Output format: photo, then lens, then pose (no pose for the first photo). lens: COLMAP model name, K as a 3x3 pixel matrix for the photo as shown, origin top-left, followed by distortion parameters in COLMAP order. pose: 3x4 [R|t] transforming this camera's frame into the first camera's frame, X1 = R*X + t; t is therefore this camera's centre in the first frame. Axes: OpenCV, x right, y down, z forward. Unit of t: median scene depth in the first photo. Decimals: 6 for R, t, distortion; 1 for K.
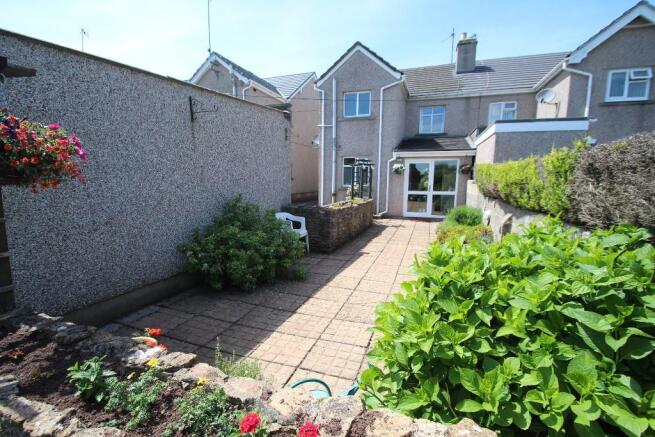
lens RADIAL K [[303.6, 0, 327.5], [0, 303.6, 218.5], [0, 0, 1]] dist [-0.003401, -0.000671]
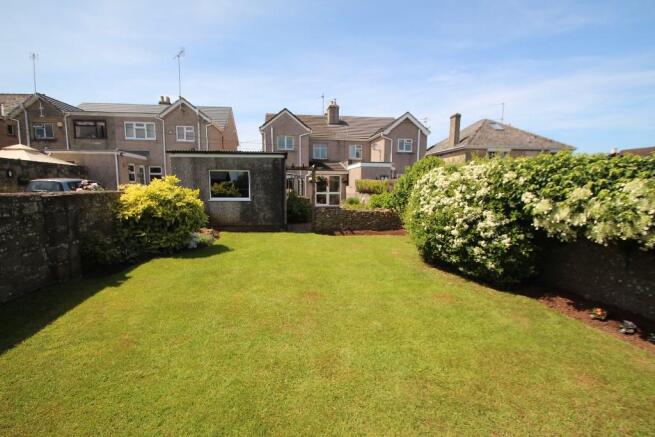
lens RADIAL K [[315.4, 0, 327.9], [0, 315.4, 208.3], [0, 0, 1]] dist [-0.026643, -0.000408]
pose [[0.885885, -0.029240, 0.462983, -0.551139], [0.057912, 0.997175, -0.047833, 0.098586], [-0.460277, 0.069187, 0.885075, -0.694853]]
